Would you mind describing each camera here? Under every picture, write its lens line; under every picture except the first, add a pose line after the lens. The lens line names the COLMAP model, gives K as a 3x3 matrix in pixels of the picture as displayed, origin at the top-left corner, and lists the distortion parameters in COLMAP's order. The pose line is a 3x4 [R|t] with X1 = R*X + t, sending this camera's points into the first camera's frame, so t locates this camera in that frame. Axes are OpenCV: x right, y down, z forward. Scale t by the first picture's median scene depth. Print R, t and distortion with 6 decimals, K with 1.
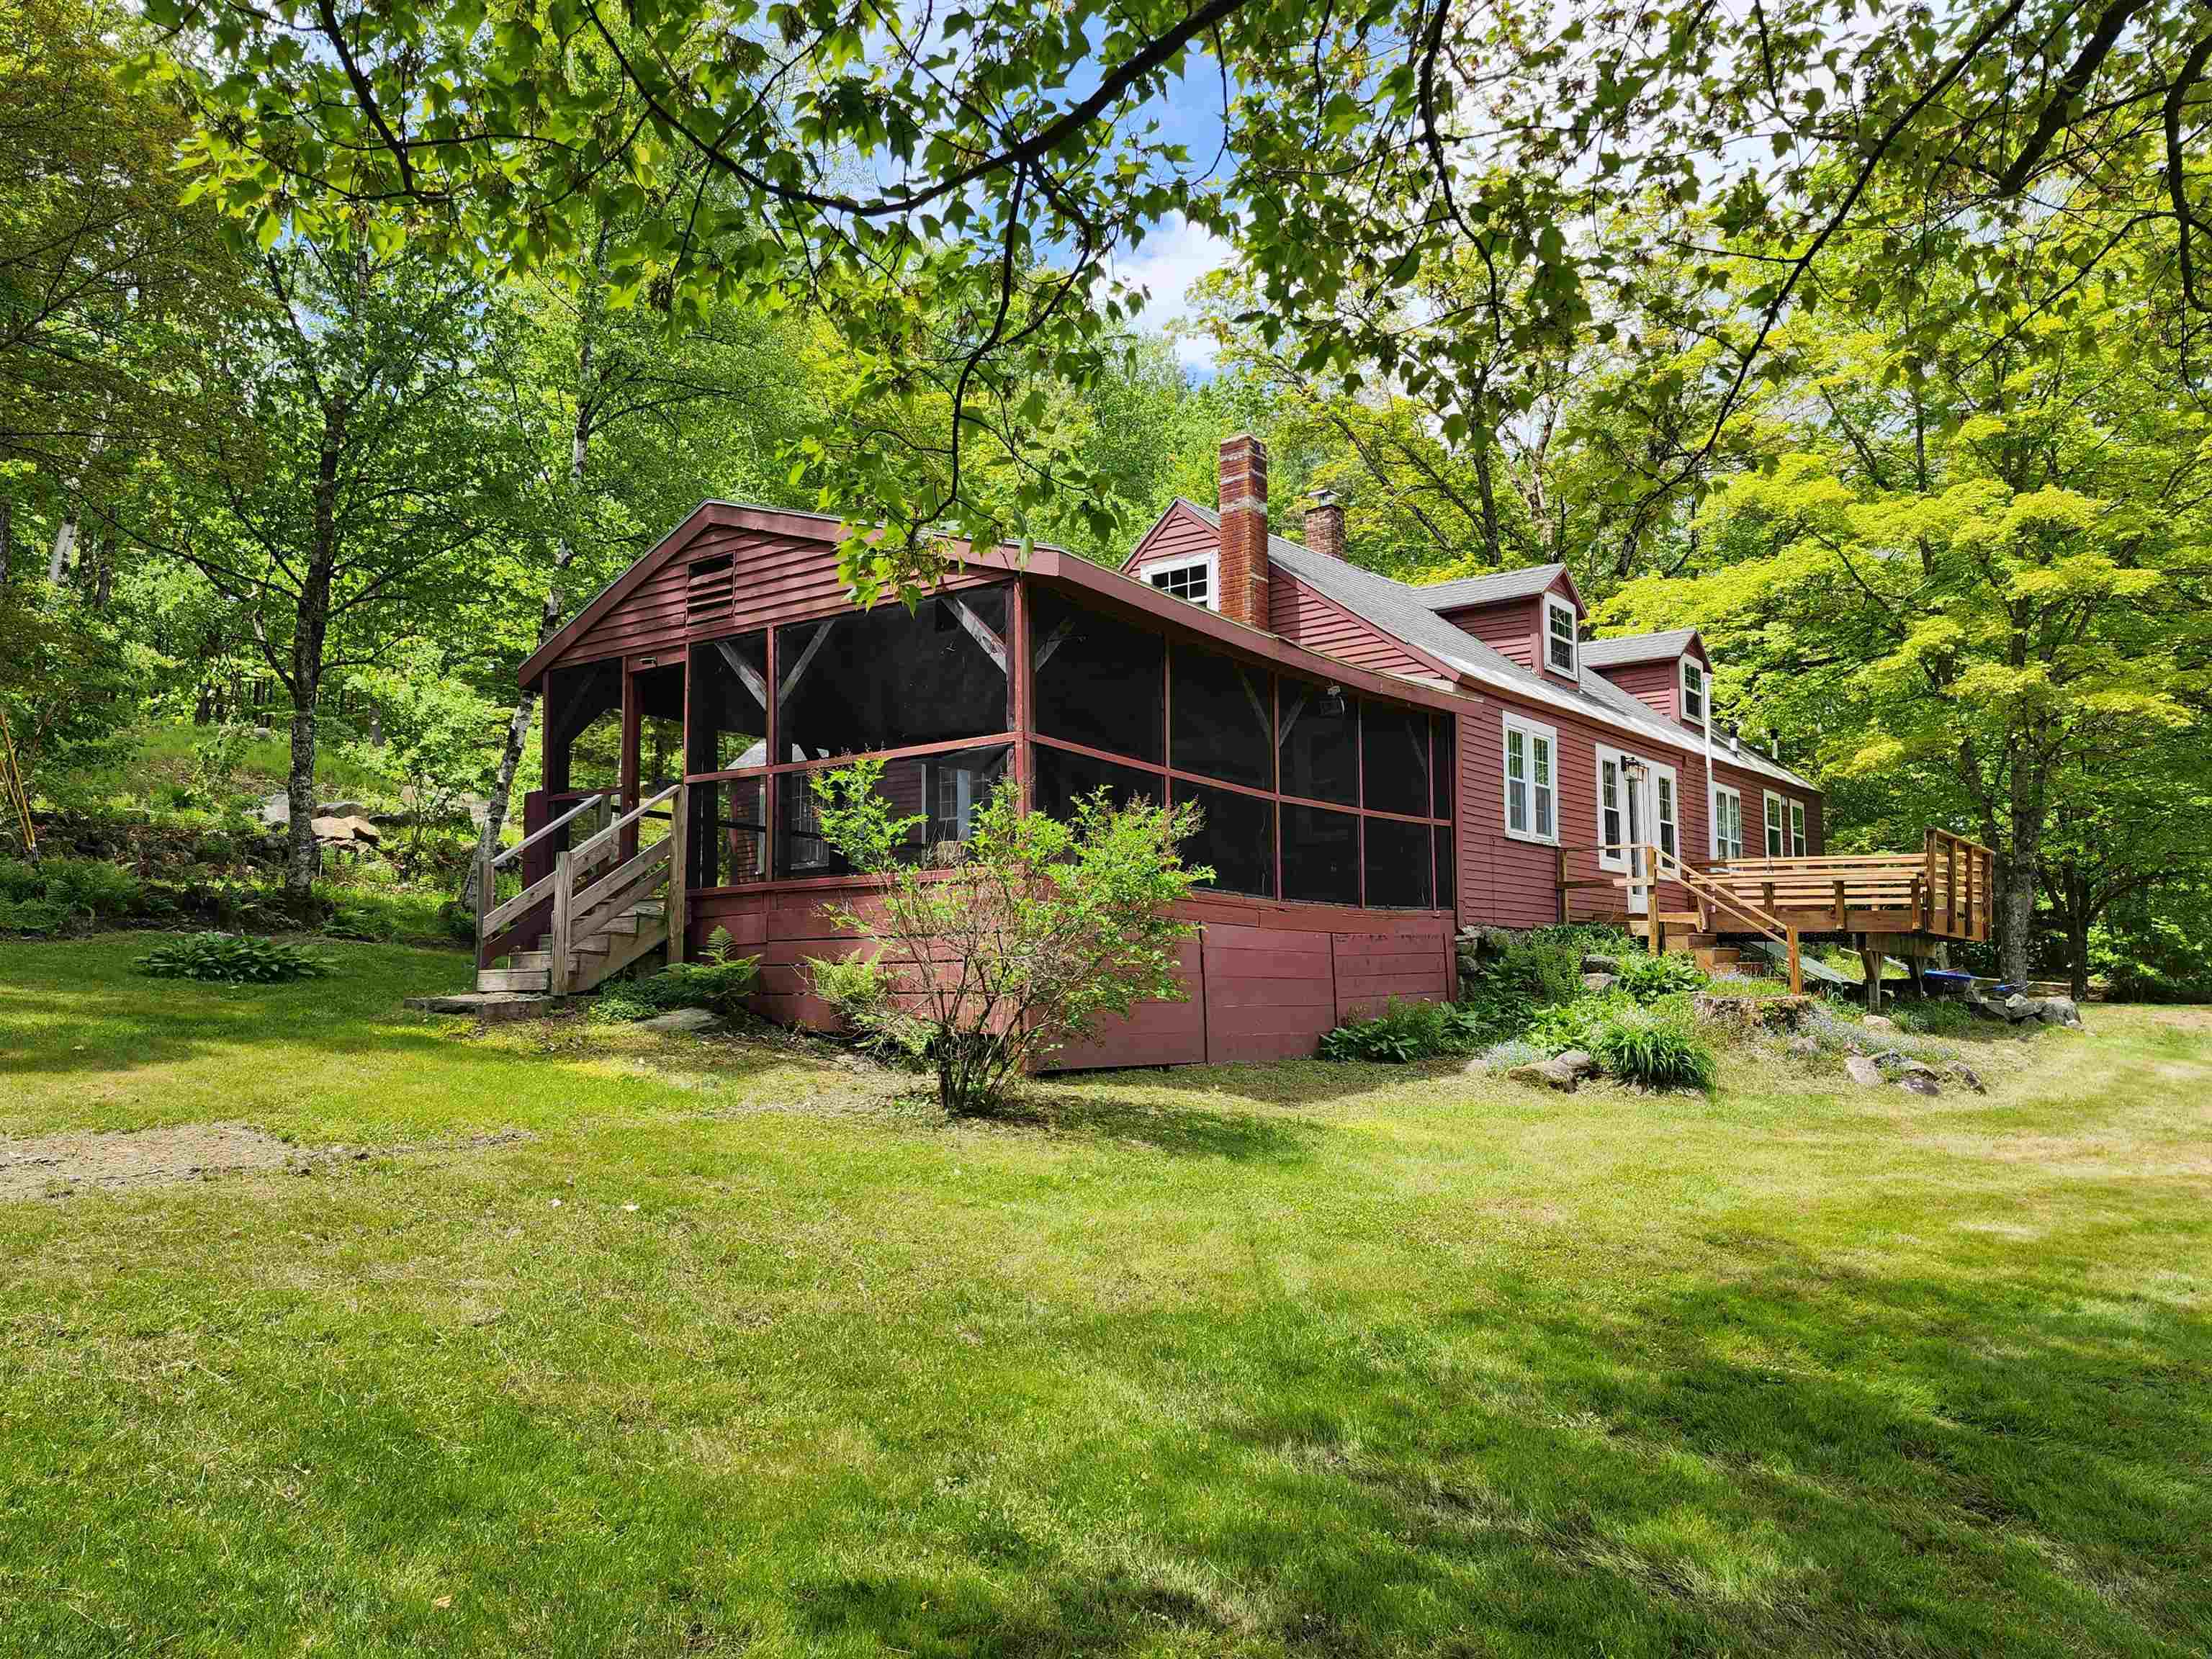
lens RADIAL K [[1667.1, 0, 1106.0], [0, 1667.1, 829.5], [0, 0, 1]] dist [0.112592, 0.000088]
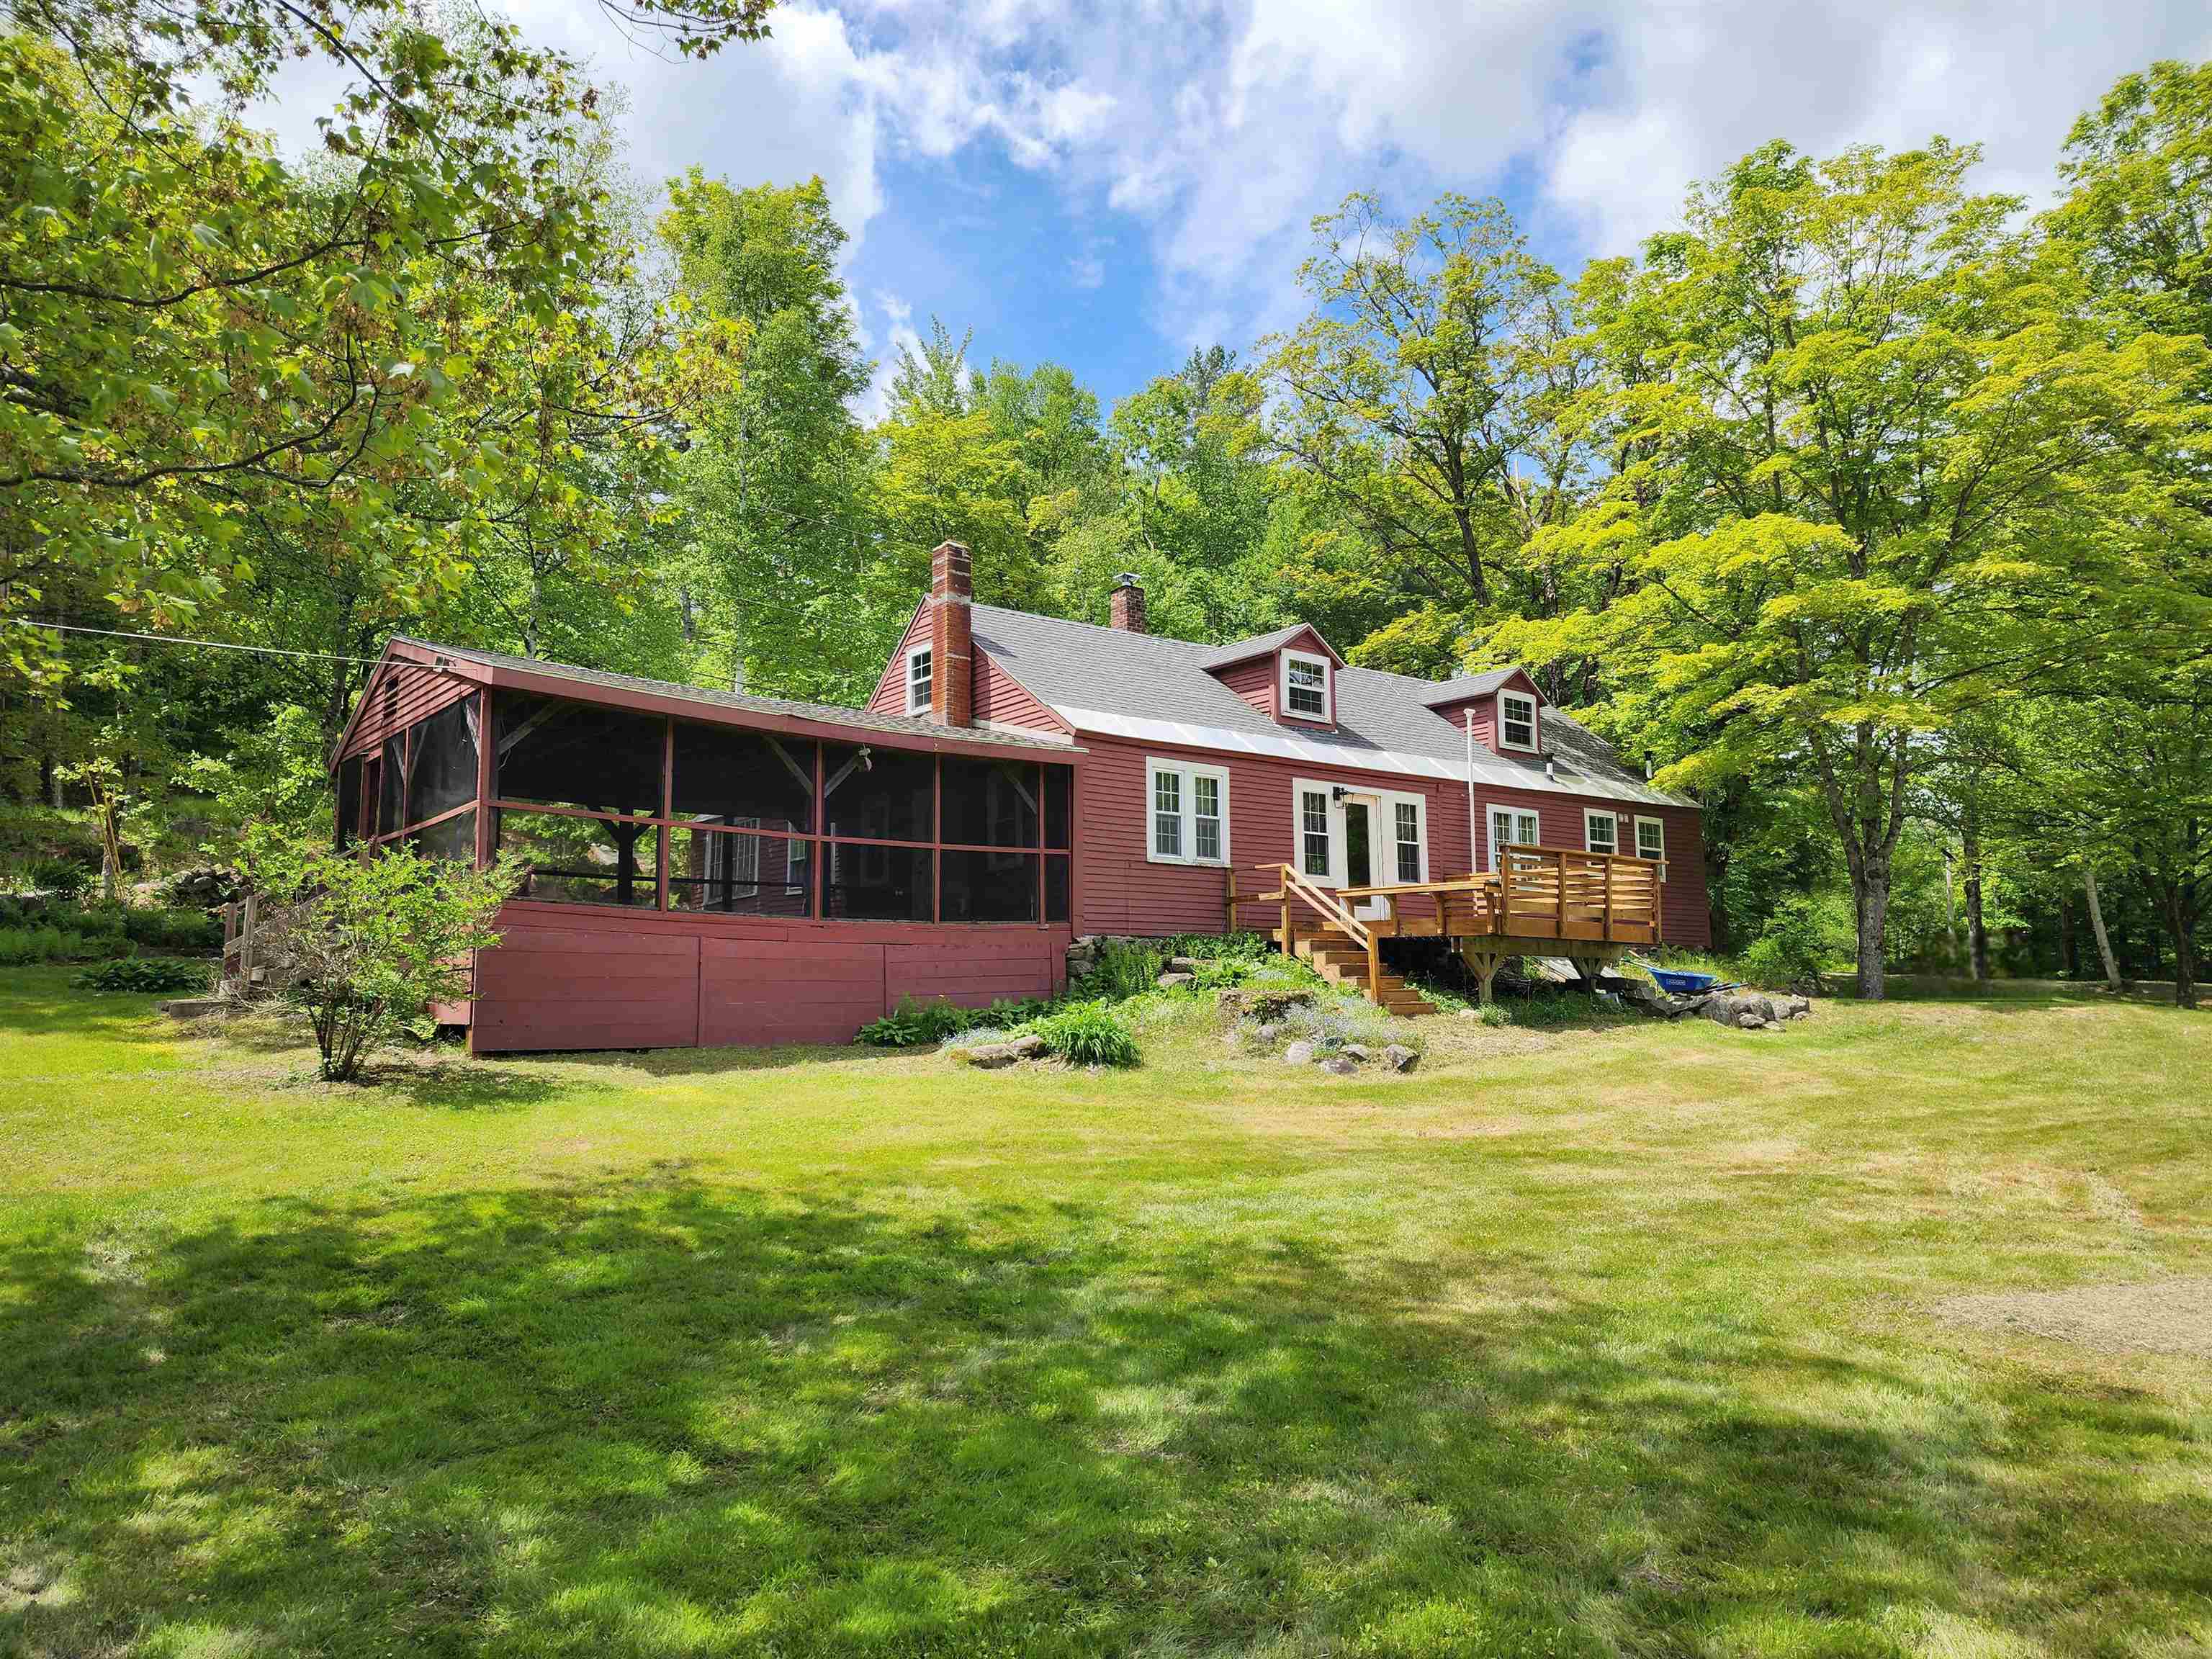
lens RADIAL K [[1487.6, 0, 1106.0], [0, 1487.6, 829.5], [0, 0, 1]] dist [0.094206, -0.000558]
pose [[0.969447, -0.032870, -0.243088, 0.478385], [0.028426, 0.999359, -0.021765, 0.004071], [0.243647, 0.014190, 0.969760, -0.041736]]
